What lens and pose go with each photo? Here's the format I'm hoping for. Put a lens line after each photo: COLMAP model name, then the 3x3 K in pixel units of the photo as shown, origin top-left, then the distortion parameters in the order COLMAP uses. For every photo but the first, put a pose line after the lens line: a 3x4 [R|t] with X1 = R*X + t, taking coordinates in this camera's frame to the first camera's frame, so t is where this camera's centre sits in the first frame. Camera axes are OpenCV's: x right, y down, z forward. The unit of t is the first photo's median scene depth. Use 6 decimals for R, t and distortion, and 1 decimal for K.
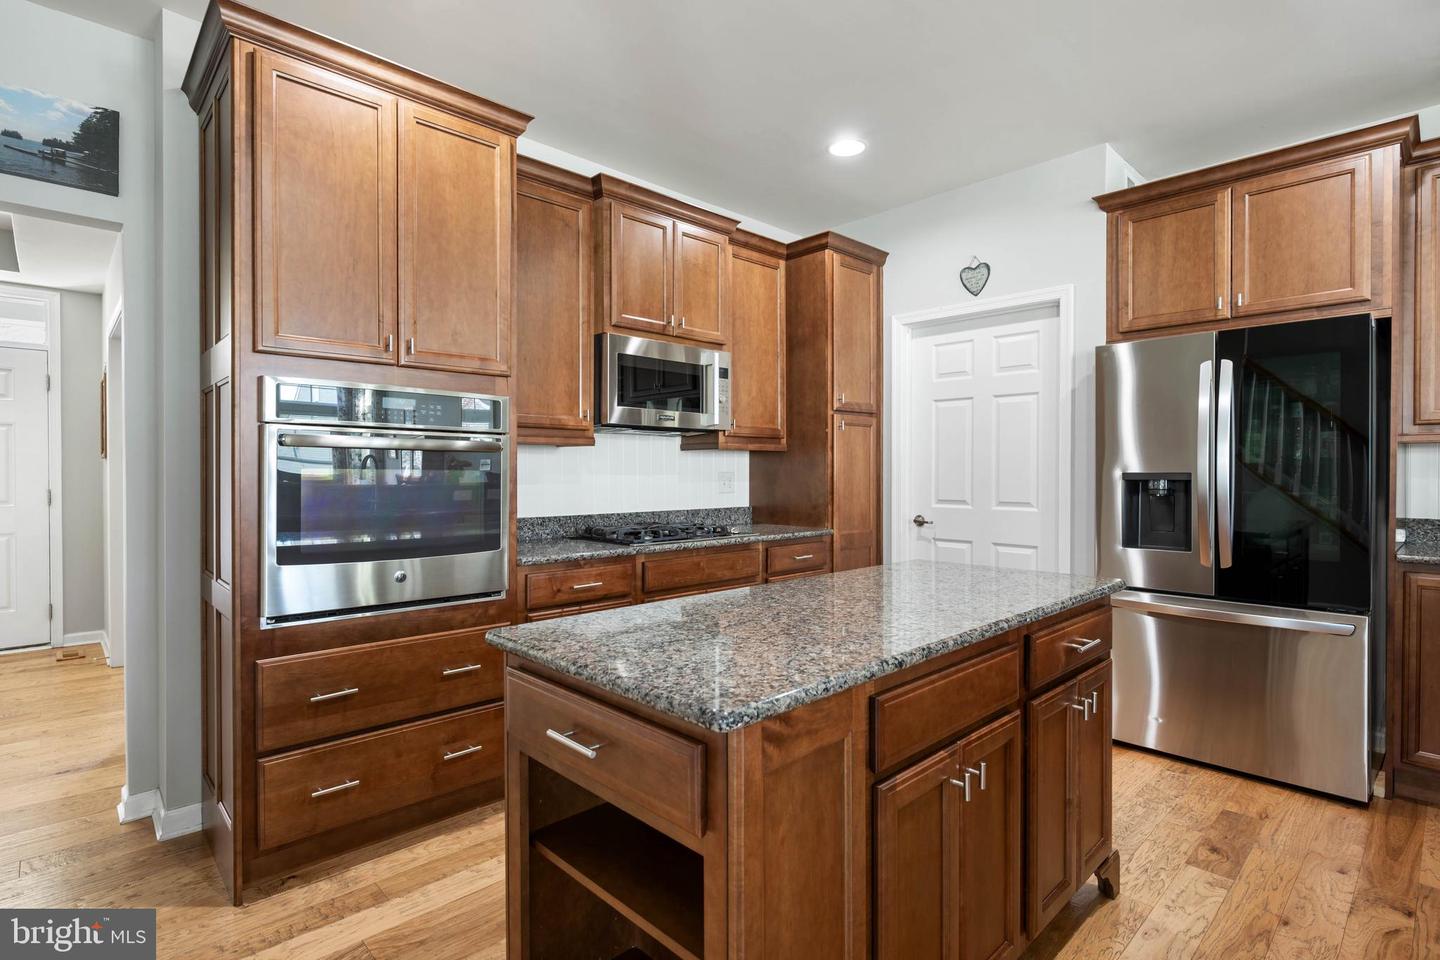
lens RADIAL K [[698.7, 0, 720.0], [0, 698.7, 480.0], [0, 0, 1]] dist [0.001011, -0.000901]
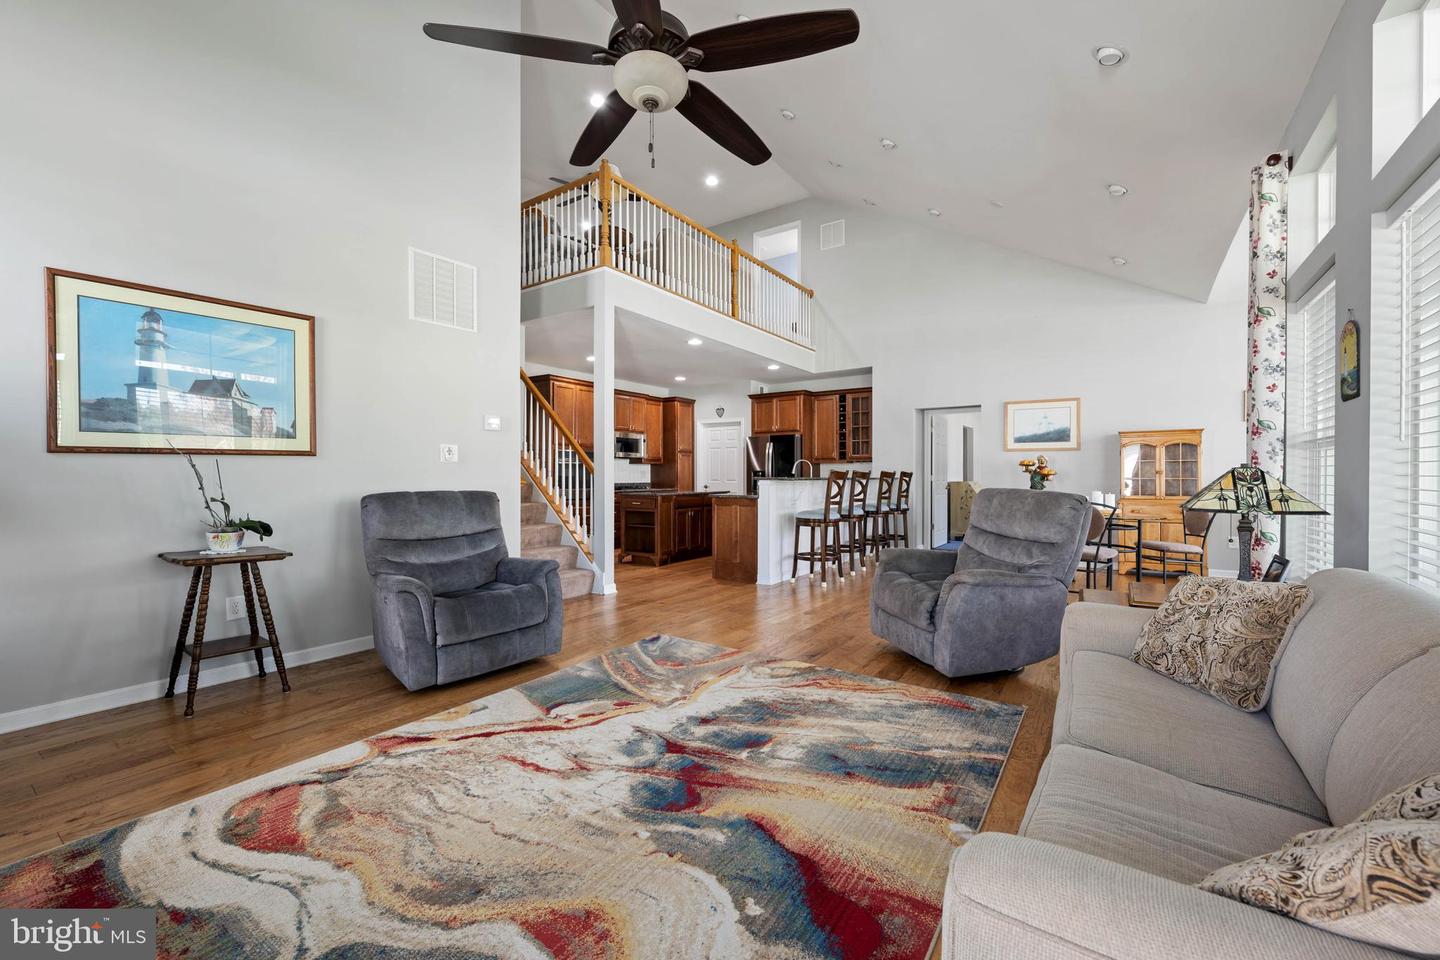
lens RADIAL K [[628.3, 0, 700.7], [0, 628.3, 480.8], [0, 0, 1]] dist [0.000279, 0.000018]
pose [[0.989028, -0.001059, 0.147726, -0.190788], [0.001950, 0.999981, -0.005888, 0.061481], [-0.147717, 0.006112, 0.989011, -2.240848]]
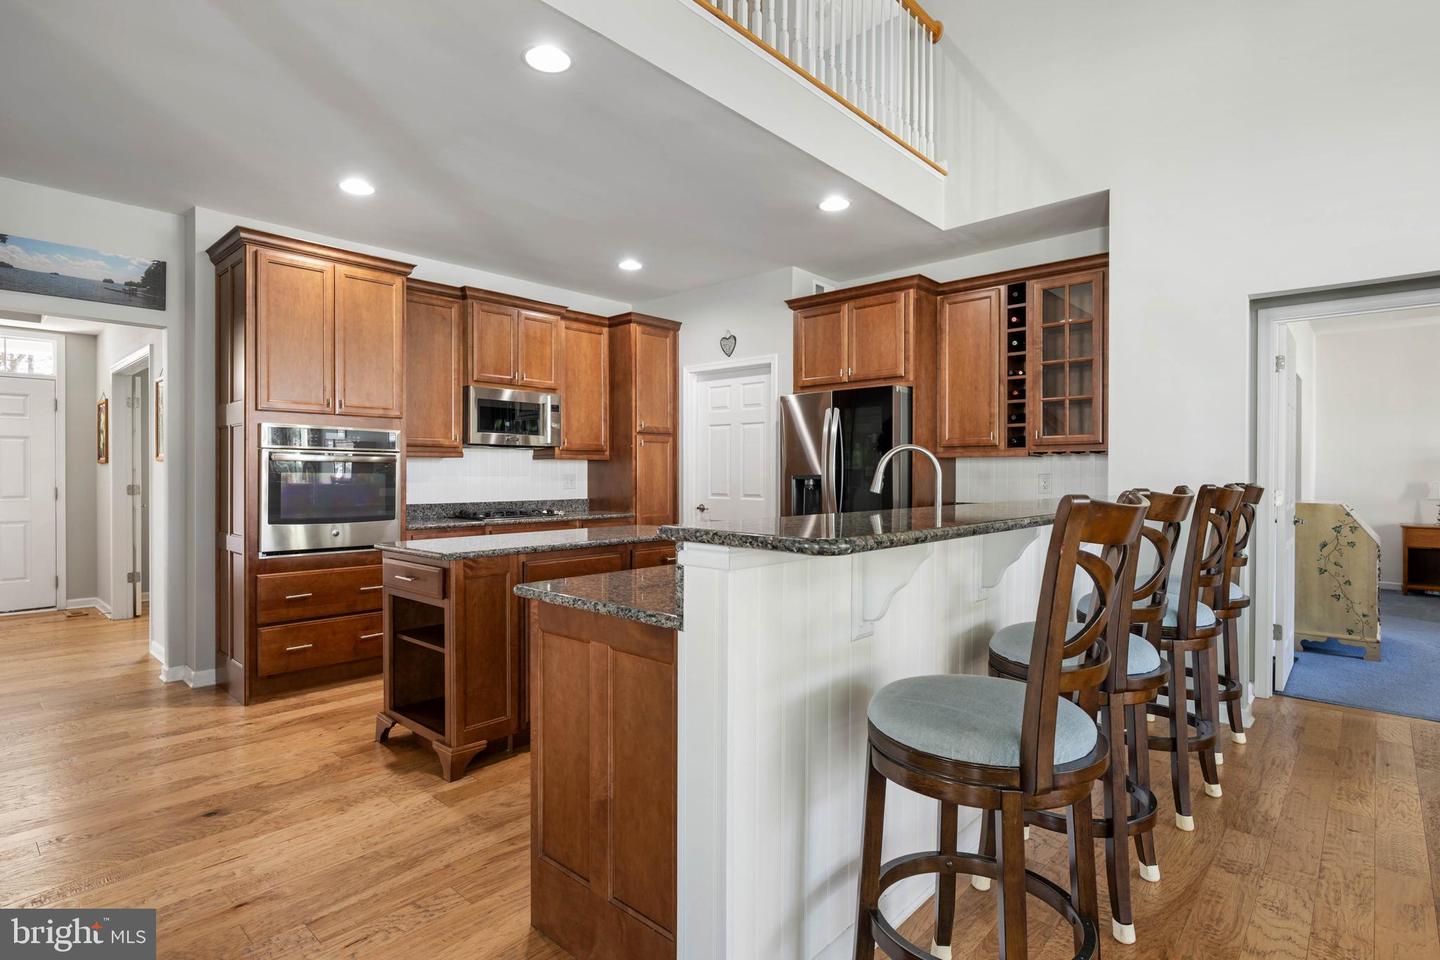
lens RADIAL K [[747.6, 0, 720.0], [0, 747.6, 480.0], [0, 0, 1]] dist [-0.001695, 0.000624]
pose [[0.998767, 0.000367, 0.049640, 0.313131], [-0.000197, 0.999994, -0.003423, 0.006956], [-0.049641, 0.003409, 0.998761, -0.698460]]
